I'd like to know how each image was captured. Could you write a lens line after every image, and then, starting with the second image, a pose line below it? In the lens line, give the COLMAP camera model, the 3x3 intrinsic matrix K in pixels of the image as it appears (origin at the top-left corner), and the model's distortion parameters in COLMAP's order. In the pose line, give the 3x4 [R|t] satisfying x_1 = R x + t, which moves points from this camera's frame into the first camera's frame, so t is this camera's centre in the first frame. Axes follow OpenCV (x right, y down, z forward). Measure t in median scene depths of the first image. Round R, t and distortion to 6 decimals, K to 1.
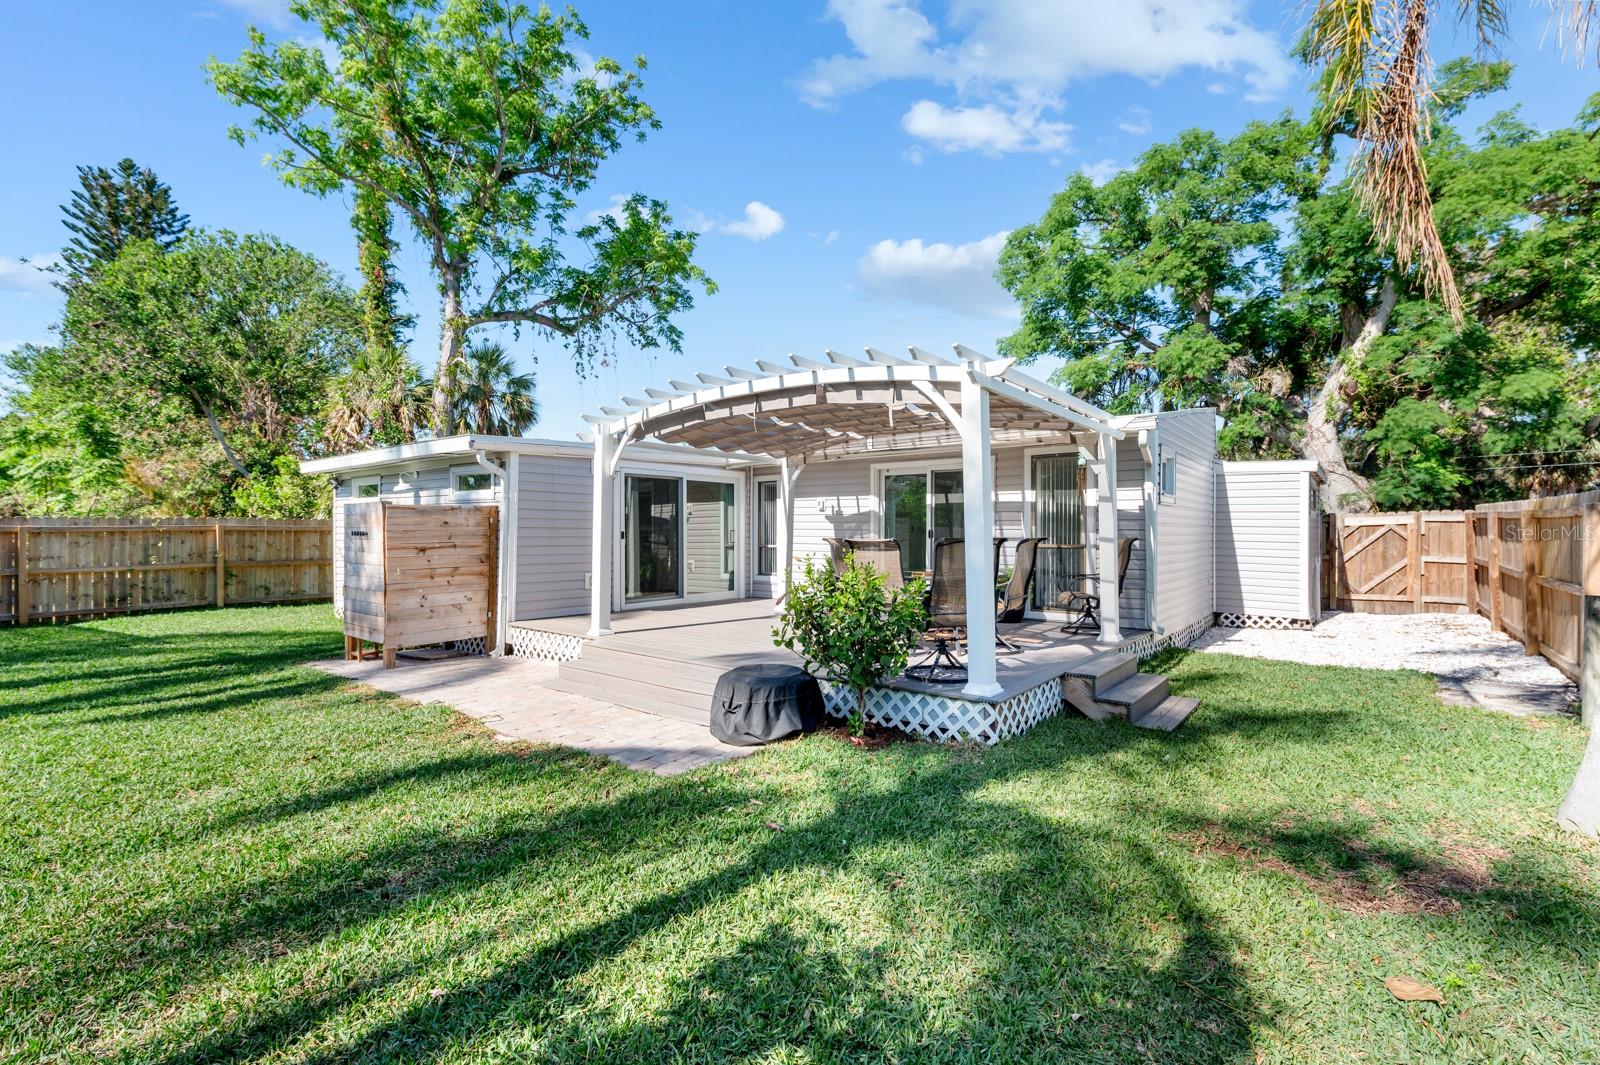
lens RADIAL K [[701.5, 0, 800.0], [0, 701.5, 532.5], [0, 0, 1]] dist [0.001968, -0.000607]
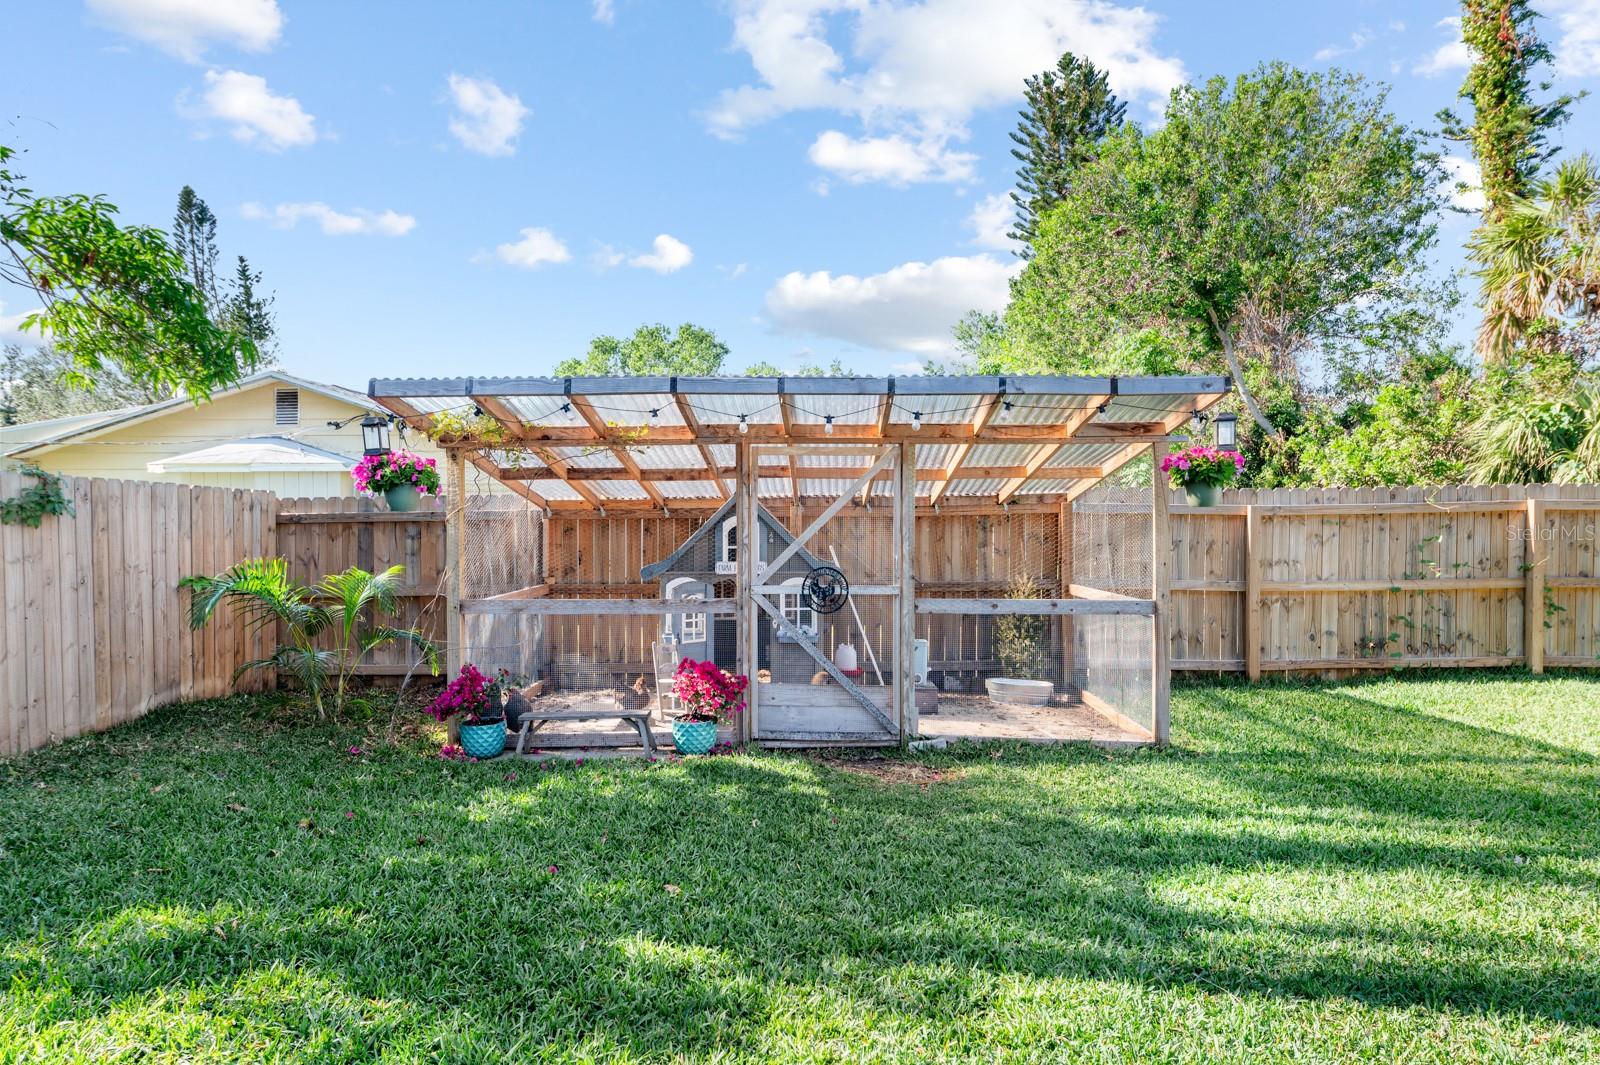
lens RADIAL K [[1021.2, 0, 800.0], [0, 1021.2, 532.5], [0, 0, 1]] dist [0.018914, 0.003950]
pose [[0.587165, 0.006671, -0.809440, -0.265110], [0.000339, 0.999964, 0.008487, 0.002885], [0.809468, -0.005258, 0.587141, 0.095483]]
